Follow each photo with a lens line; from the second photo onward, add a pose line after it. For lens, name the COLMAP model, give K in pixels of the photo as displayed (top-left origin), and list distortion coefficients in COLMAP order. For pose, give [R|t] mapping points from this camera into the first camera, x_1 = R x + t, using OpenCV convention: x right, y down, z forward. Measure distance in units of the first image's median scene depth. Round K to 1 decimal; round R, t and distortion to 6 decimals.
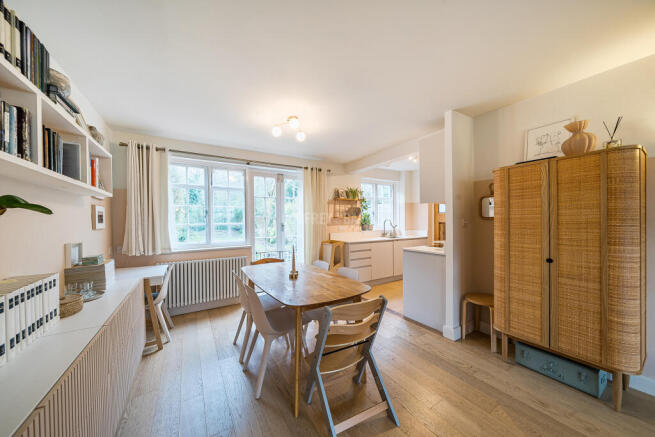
lens RADIAL K [[225.6, 0, 325.4], [0, 225.6, 221.5], [0, 0, 1]] dist [0.000311, 0.000043]
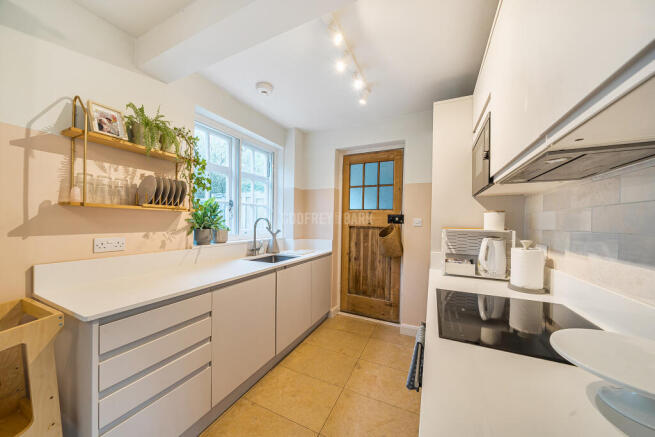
lens RADIAL K [[225.6, 0, 329.8], [0, 225.6, 224.1], [0, 0, 1]] dist [0.000311, 0.000043]
pose [[0.833153, 0.015298, 0.552831, 0.147874], [-0.020230, 0.999791, 0.002821, -0.001138], [-0.552672, -0.013534, 0.833289, 0.584466]]
